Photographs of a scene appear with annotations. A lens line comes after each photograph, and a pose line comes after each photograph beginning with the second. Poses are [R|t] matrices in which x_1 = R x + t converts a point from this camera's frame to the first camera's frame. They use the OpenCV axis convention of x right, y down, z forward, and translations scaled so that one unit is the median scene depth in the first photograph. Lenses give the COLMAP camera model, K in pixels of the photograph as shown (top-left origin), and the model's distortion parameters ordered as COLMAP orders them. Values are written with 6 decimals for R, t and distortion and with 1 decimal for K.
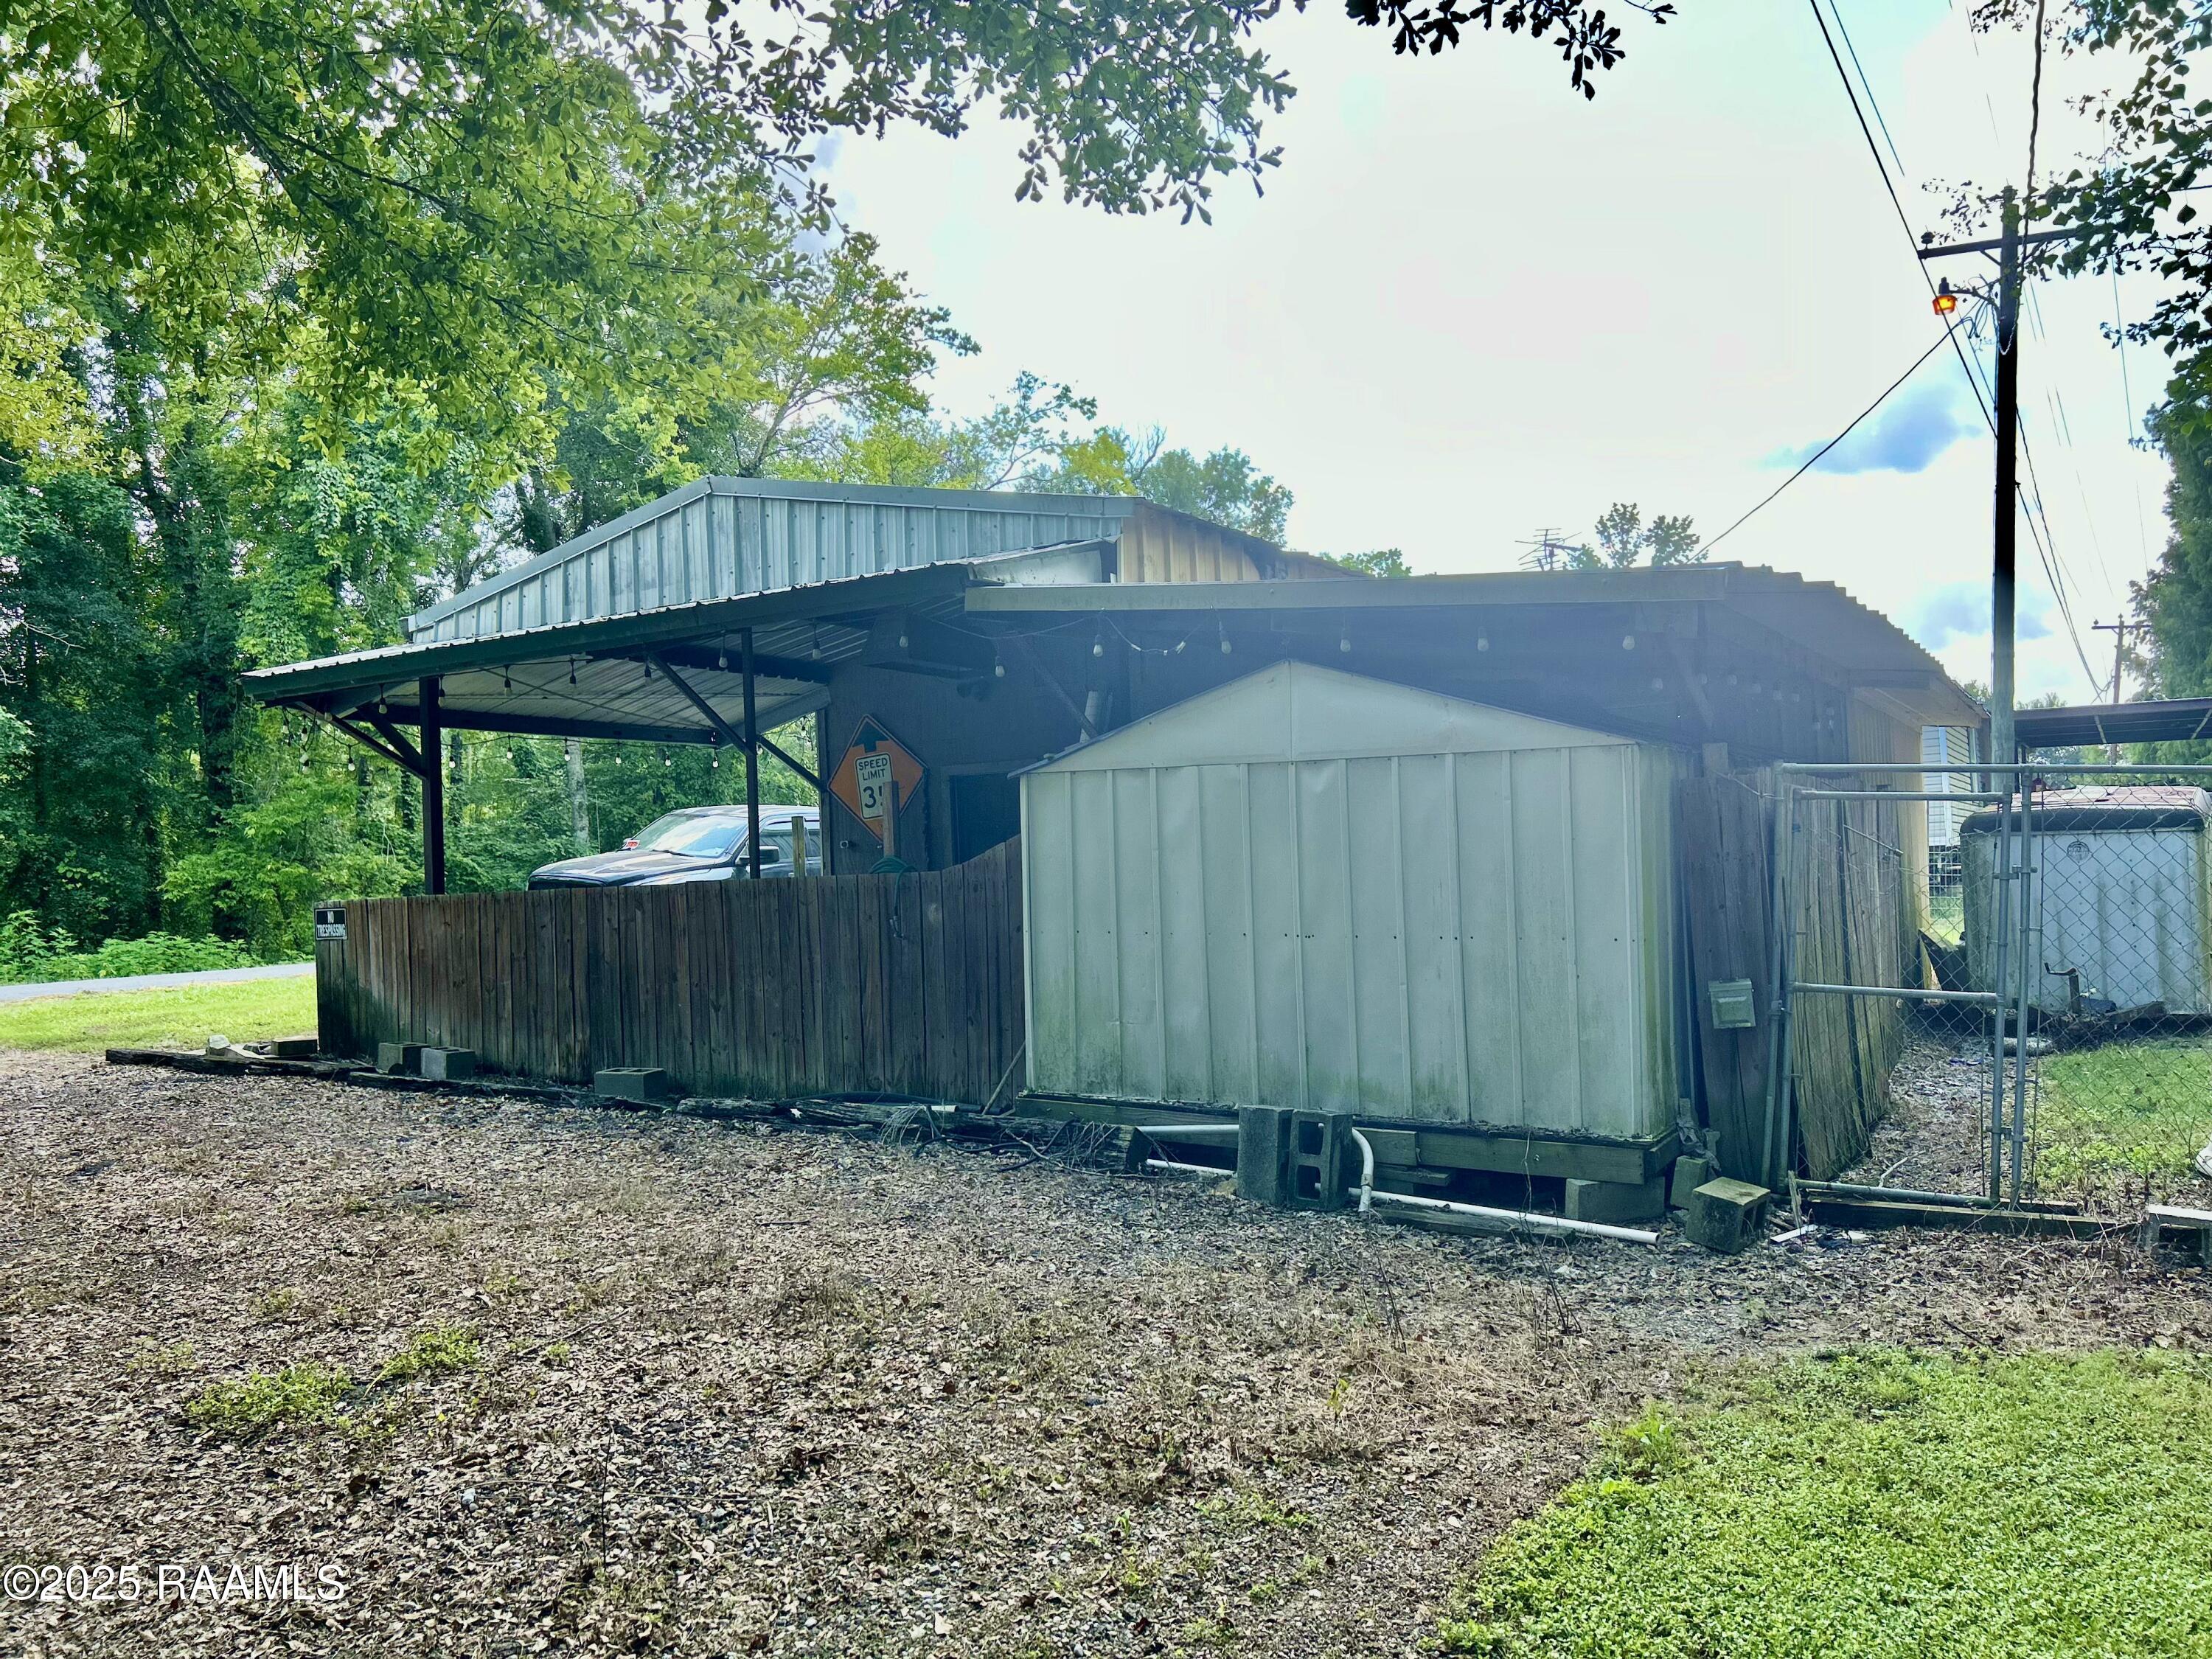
lens RADIAL K [[1670.2, 0, 1106.0], [0, 1670.2, 829.5], [0, 0, 1]] dist [0.052303, -0.050014]
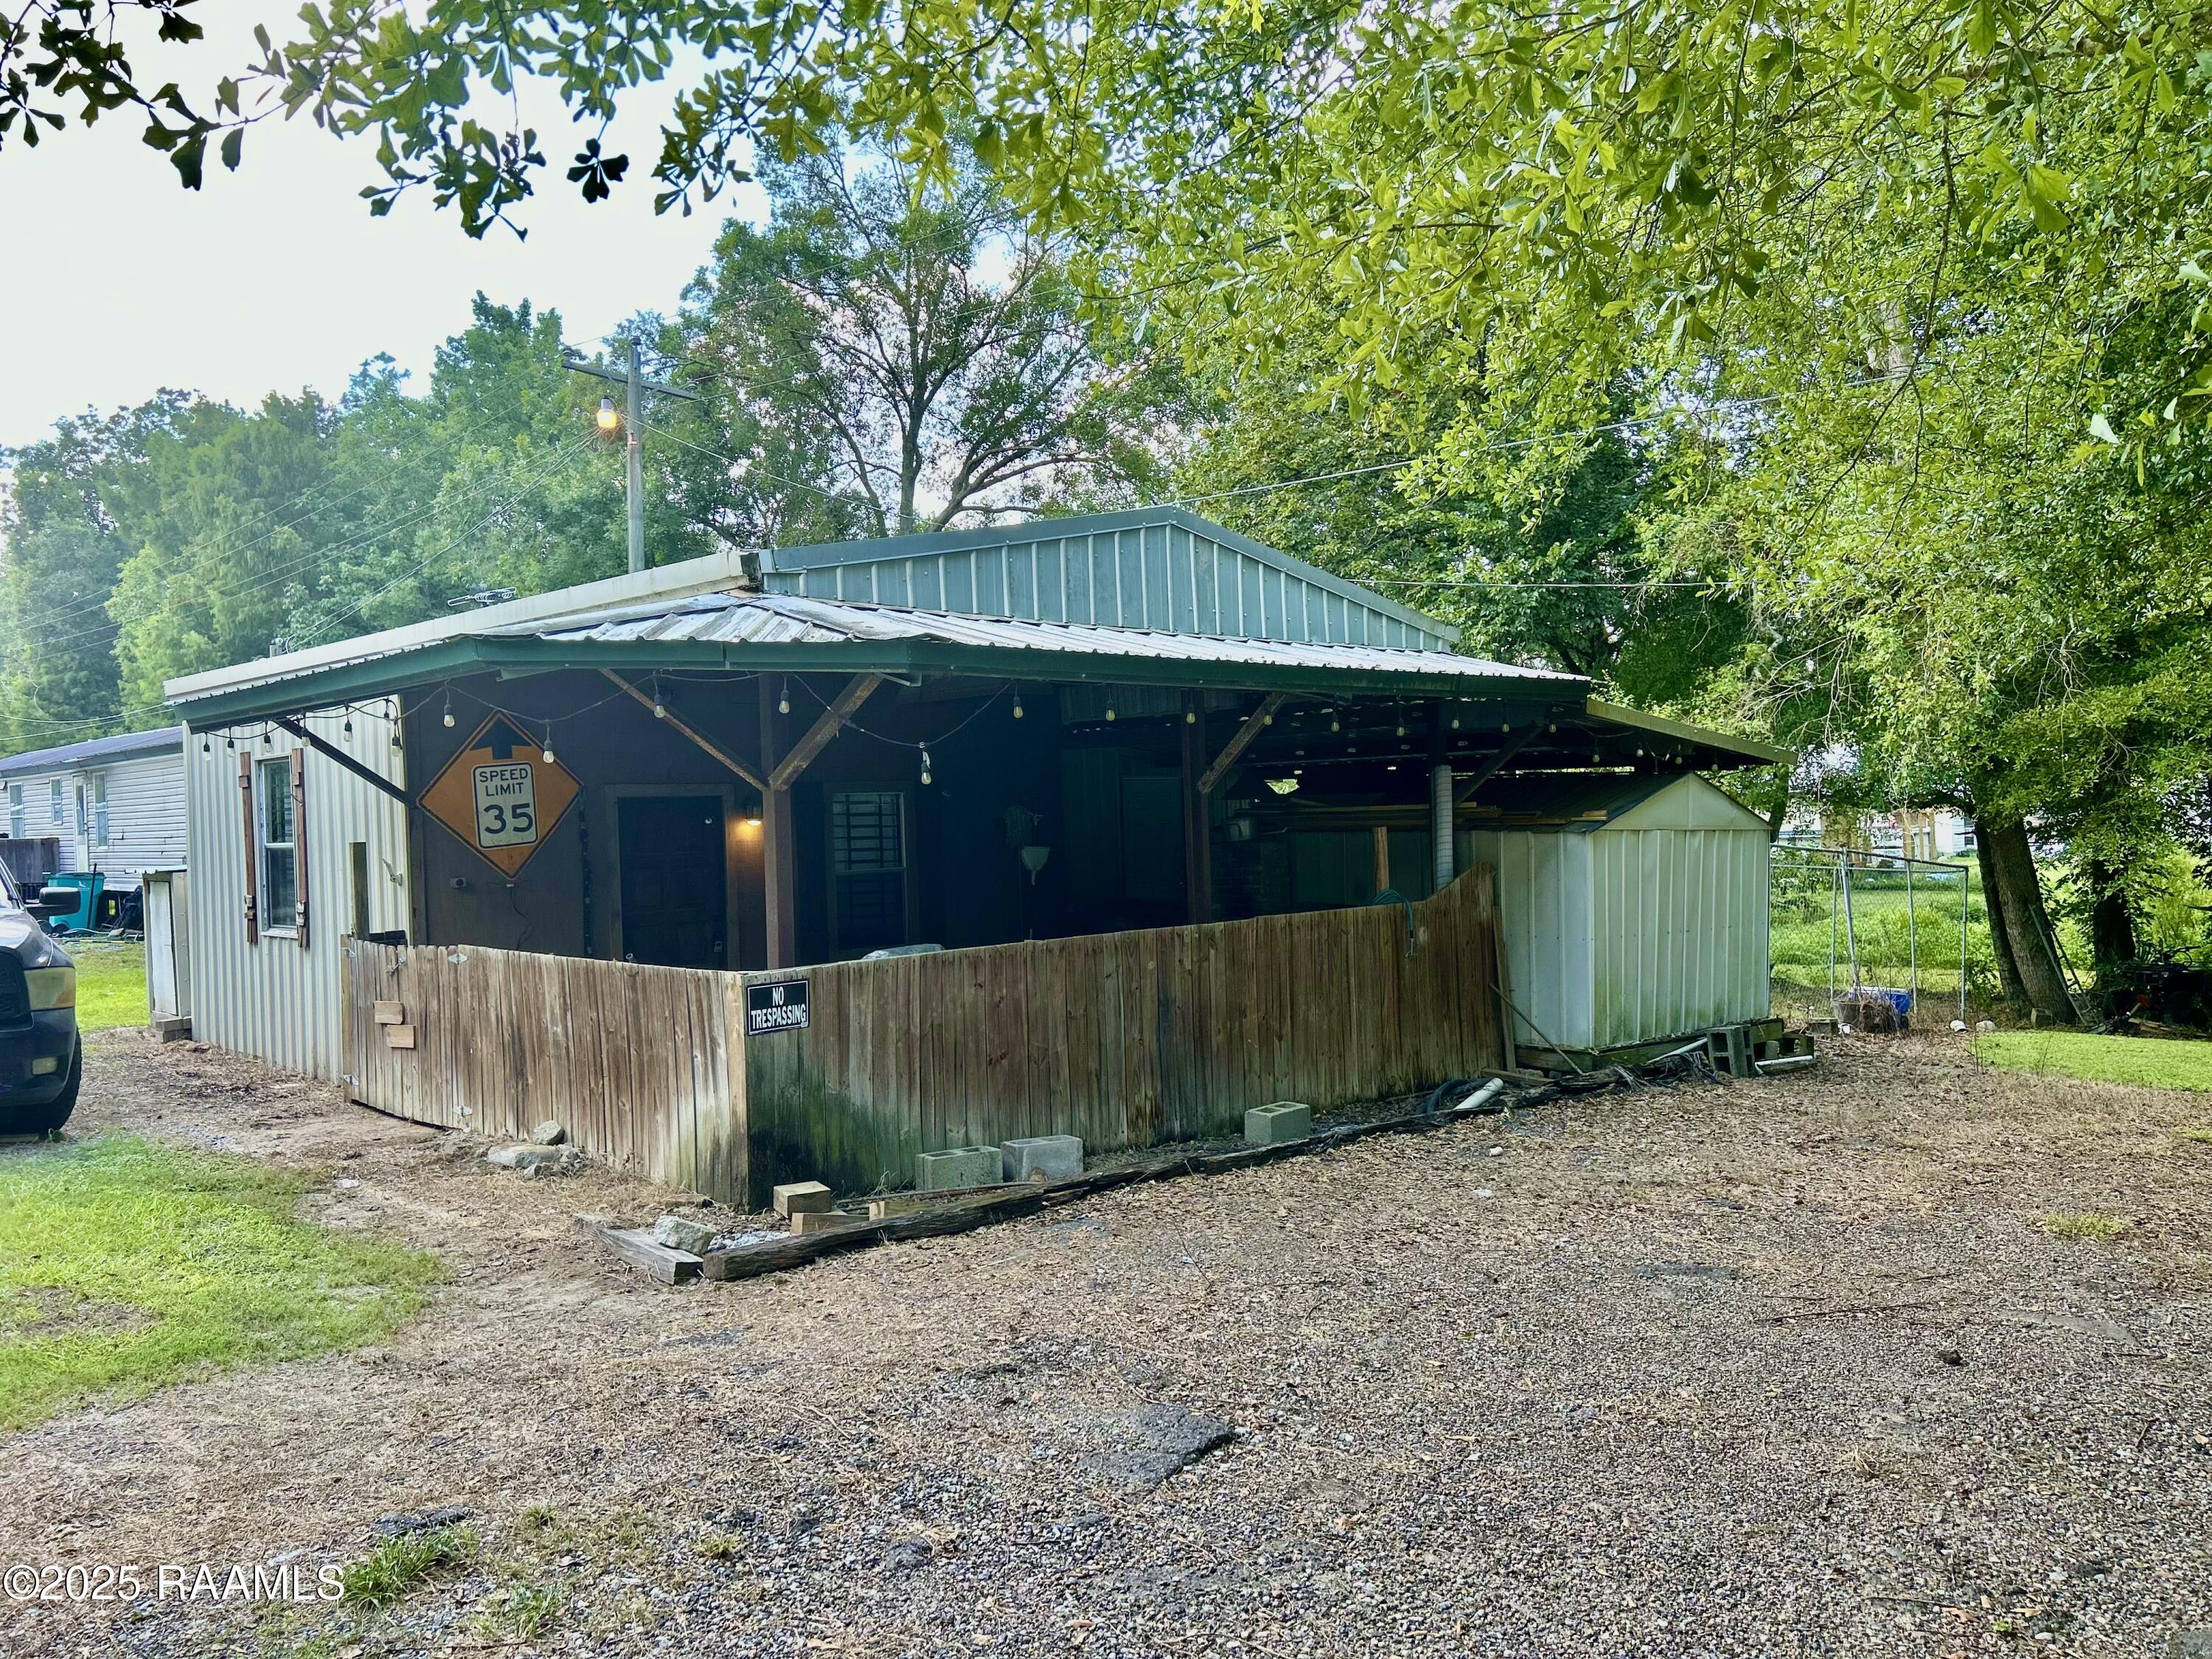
lens RADIAL K [[1815.6, 0, 1058.8], [0, 1815.6, 841.1], [0, 0, 1]] dist [0.050077, -0.073284]
pose [[0.209375, 0.014678, 0.977725, -1.287484], [-0.006363, 0.999887, -0.013648, 0.000209], [-0.977815, -0.003363, 0.209444, 0.842682]]
